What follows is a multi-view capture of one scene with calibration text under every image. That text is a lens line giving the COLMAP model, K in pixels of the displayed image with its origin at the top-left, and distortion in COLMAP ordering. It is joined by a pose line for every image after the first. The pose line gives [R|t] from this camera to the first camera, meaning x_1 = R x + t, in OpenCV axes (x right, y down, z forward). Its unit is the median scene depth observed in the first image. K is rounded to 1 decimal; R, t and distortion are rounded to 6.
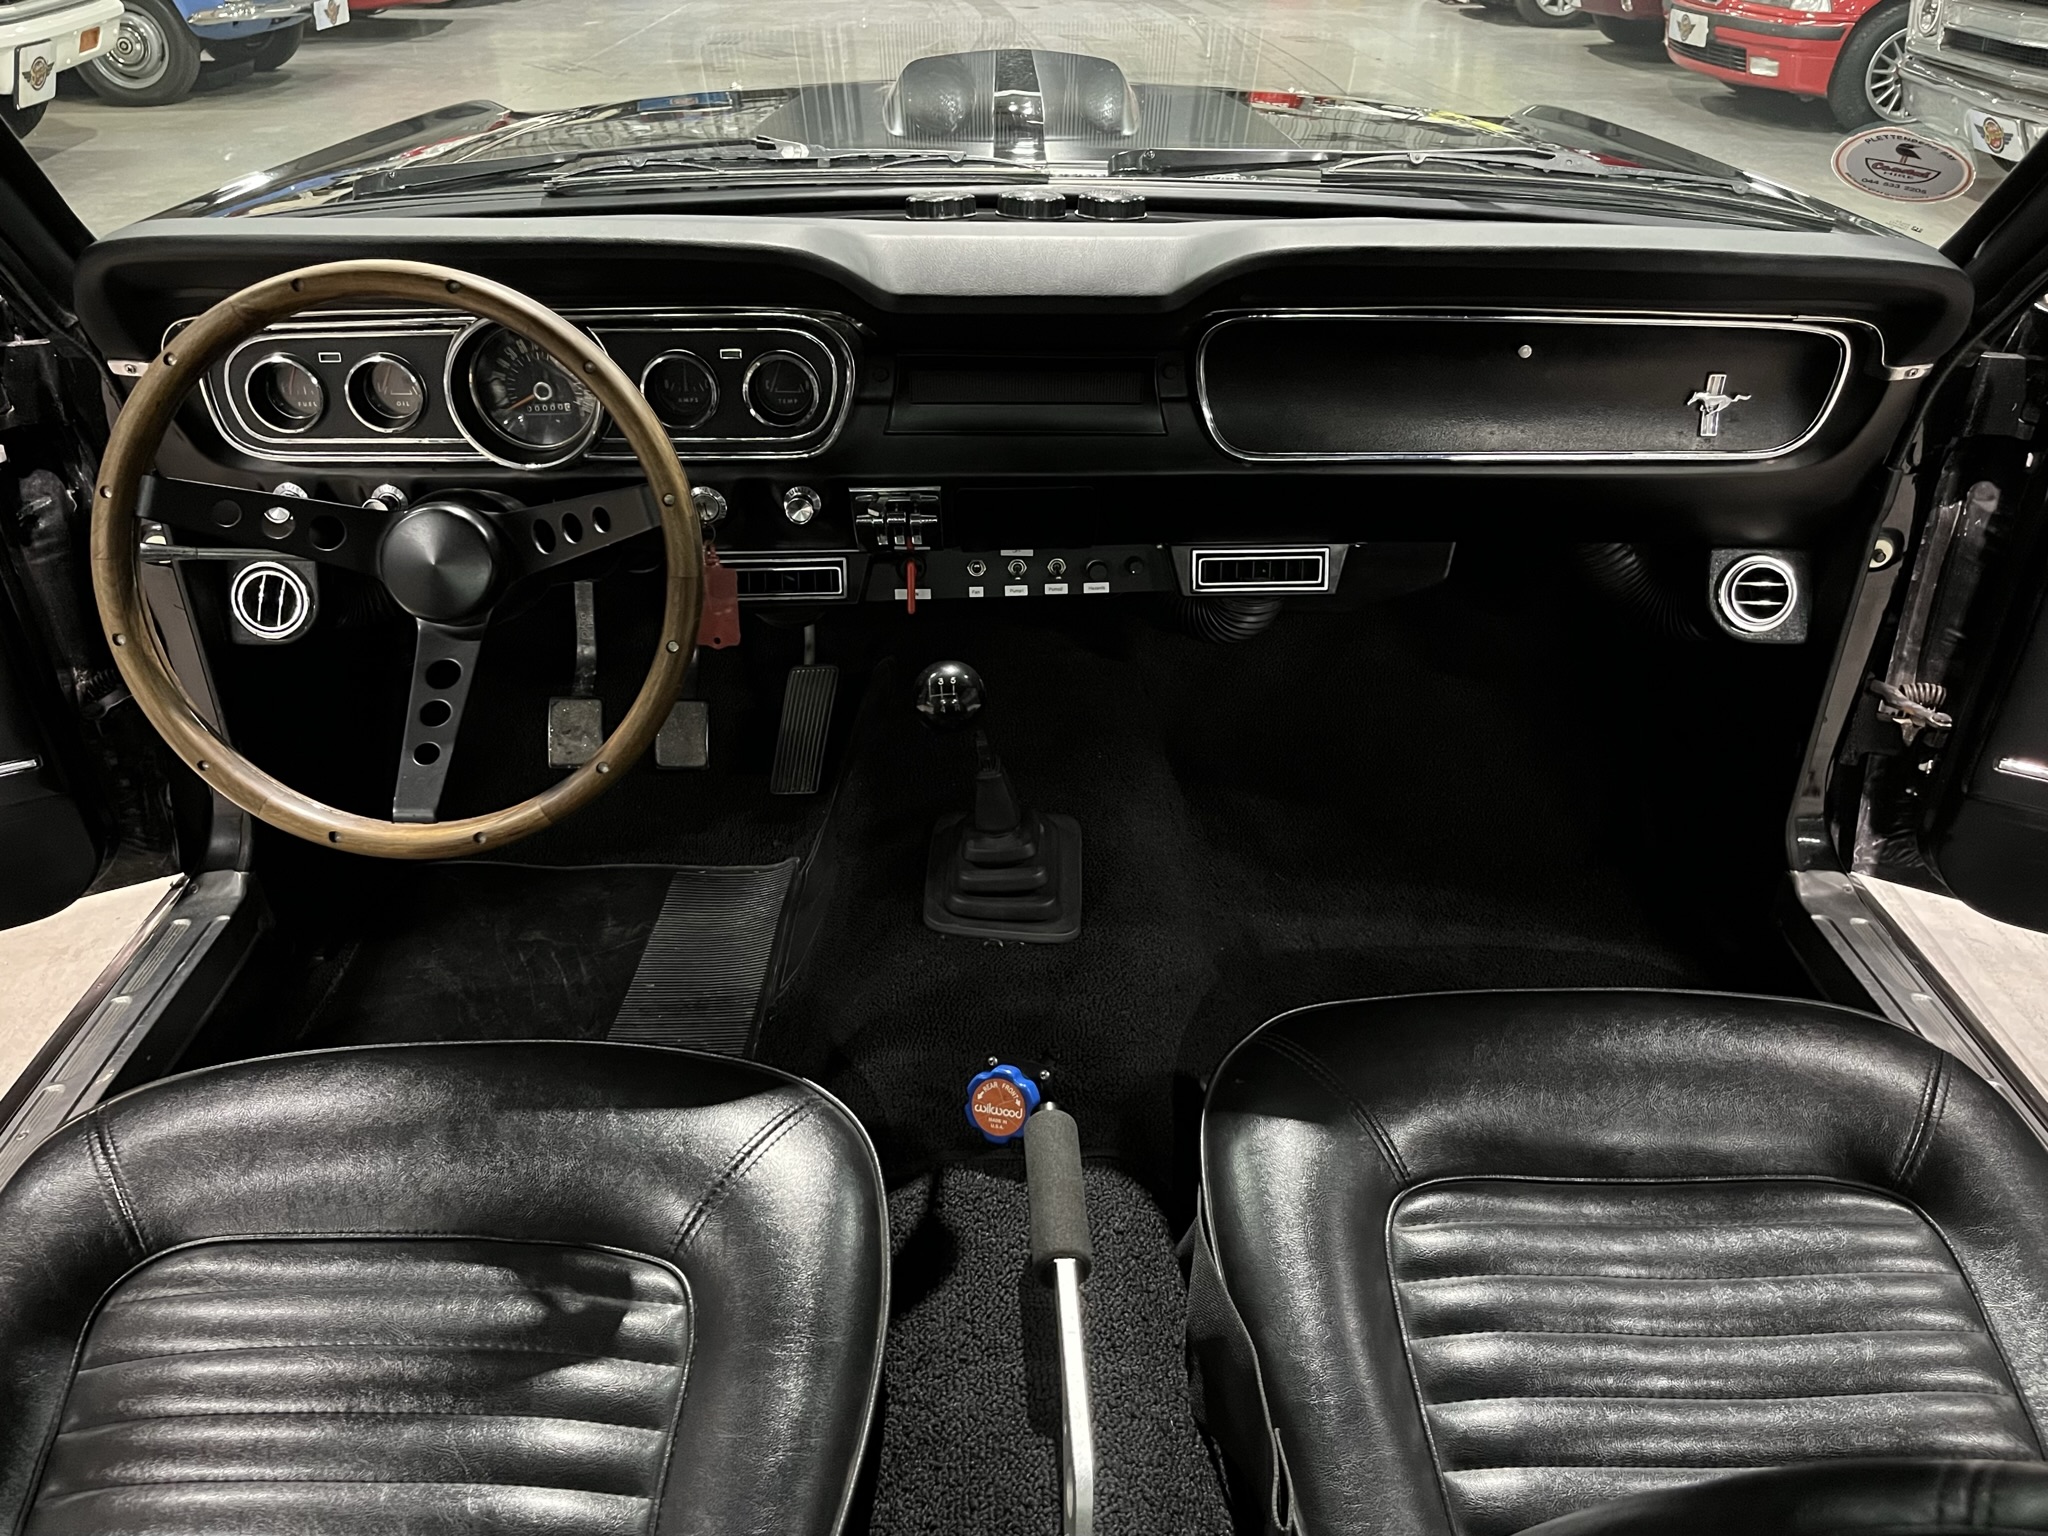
lens RADIAL K [[1562.1, 0, 1027.2], [0, 1562.1, 773.4], [0, 0, 1]] dist [0.036898, -0.059228]
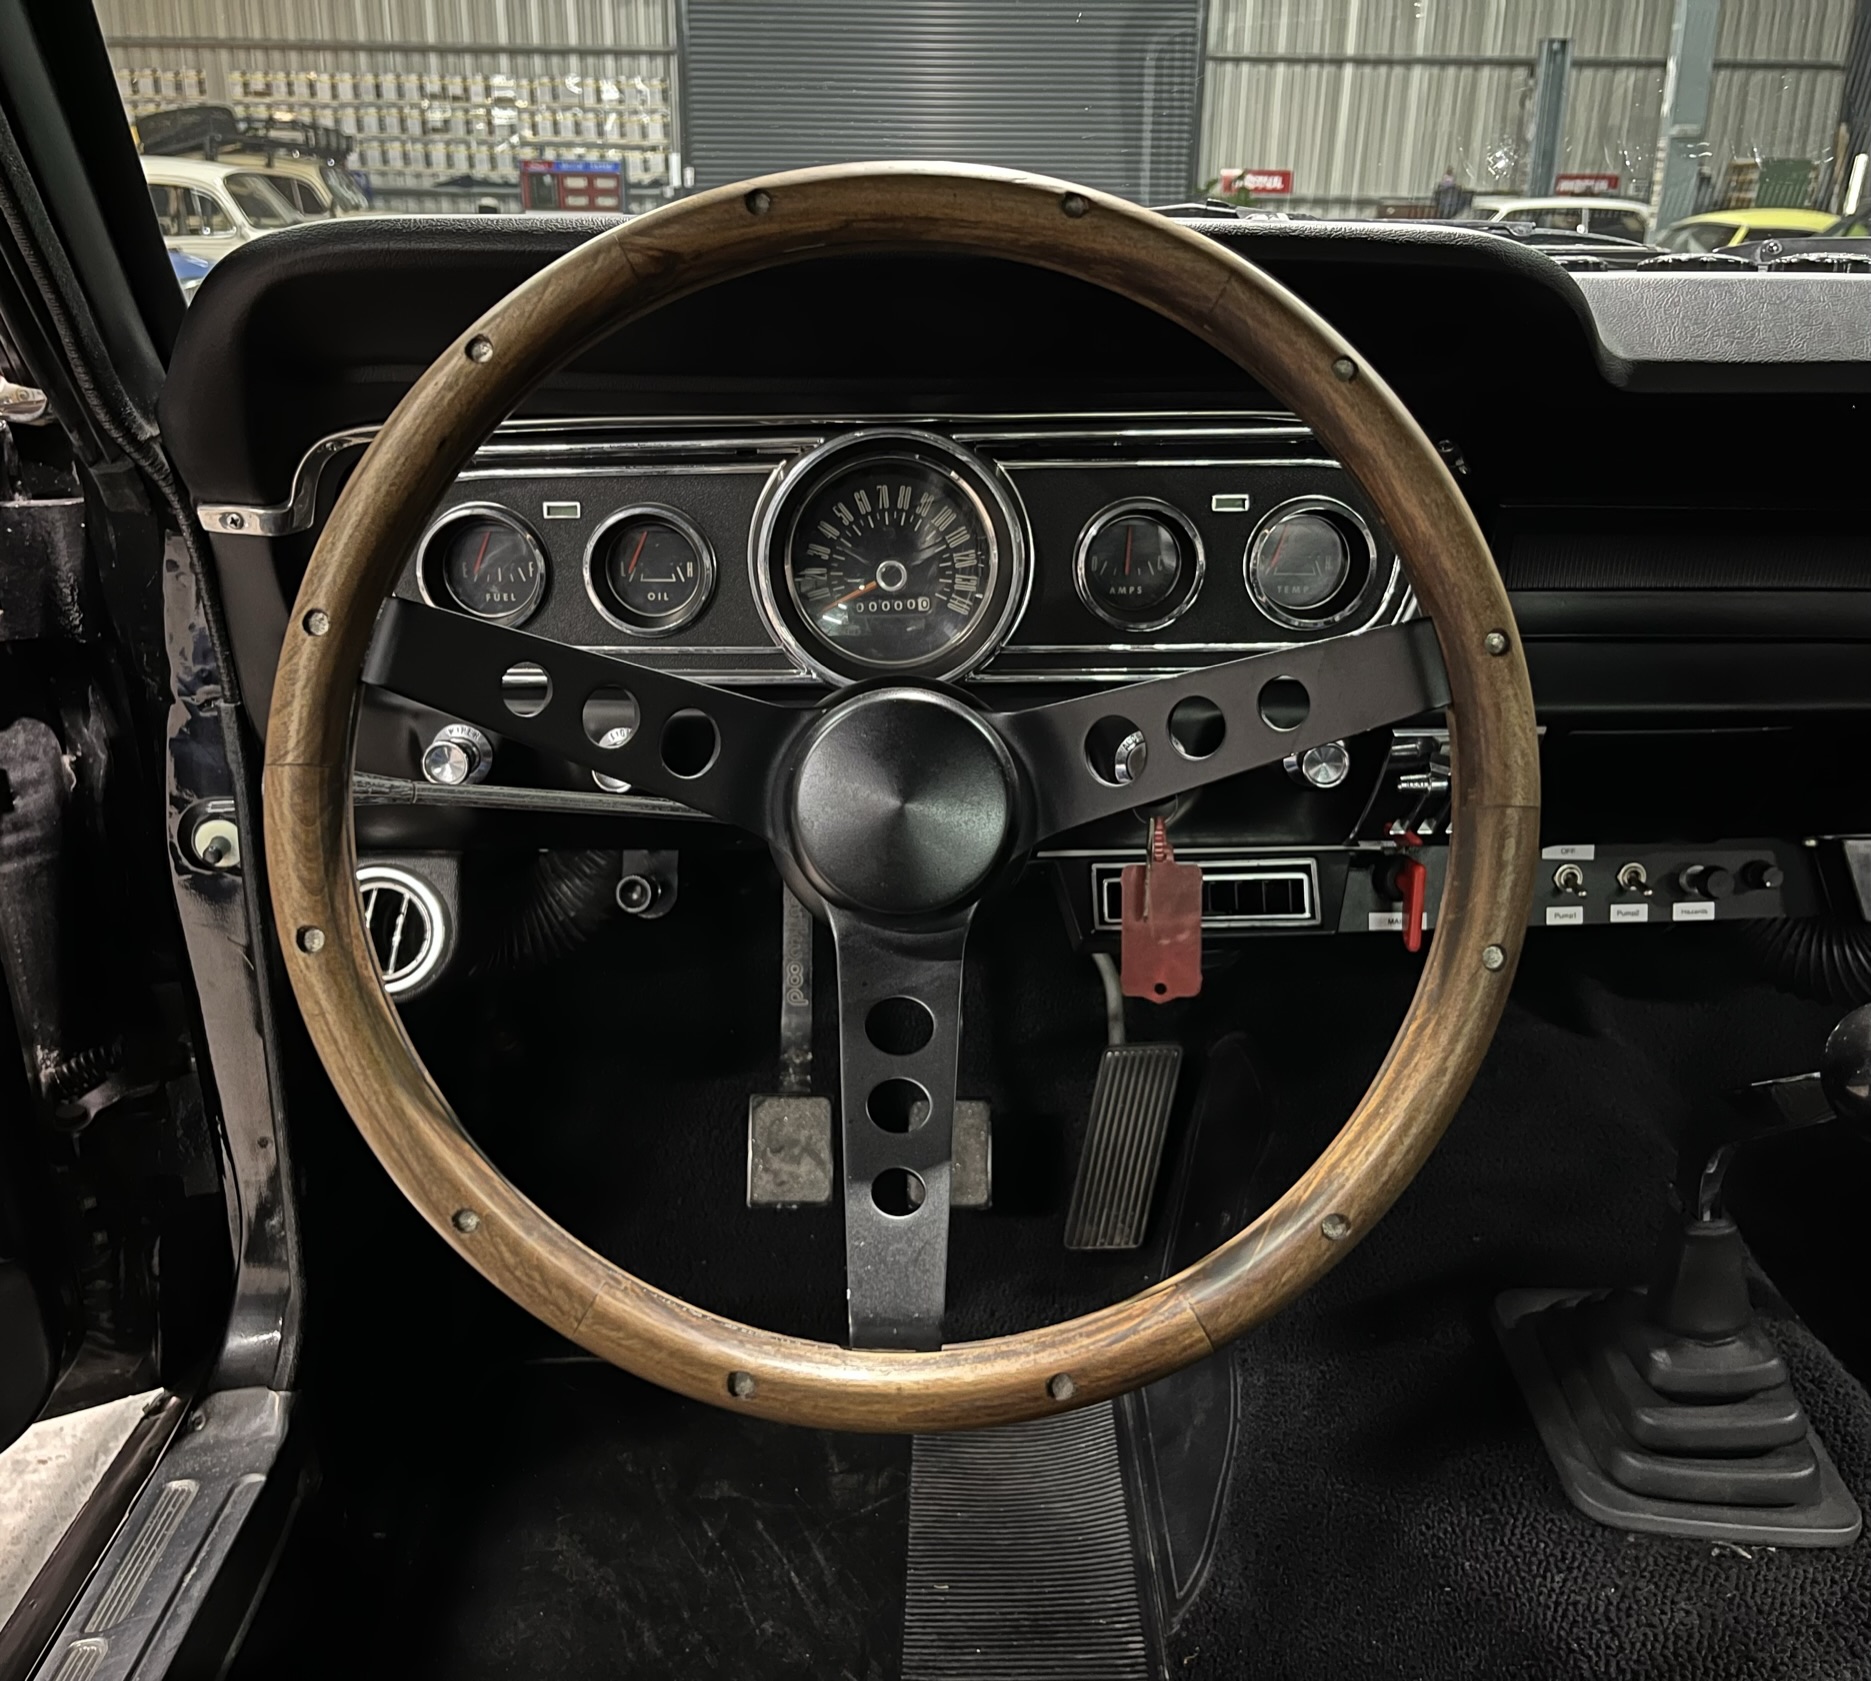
lens RADIAL K [[1704.9, 0, 906.1], [0, 1704.9, 852.2], [0, 0, 1]] dist [0.015175, 0.000000]
pose [[0.999964, -0.002994, -0.007975, -0.272352], [0.001340, 0.979836, -0.199797, -0.007552], [0.008412, 0.199779, 0.979805, 0.346824]]
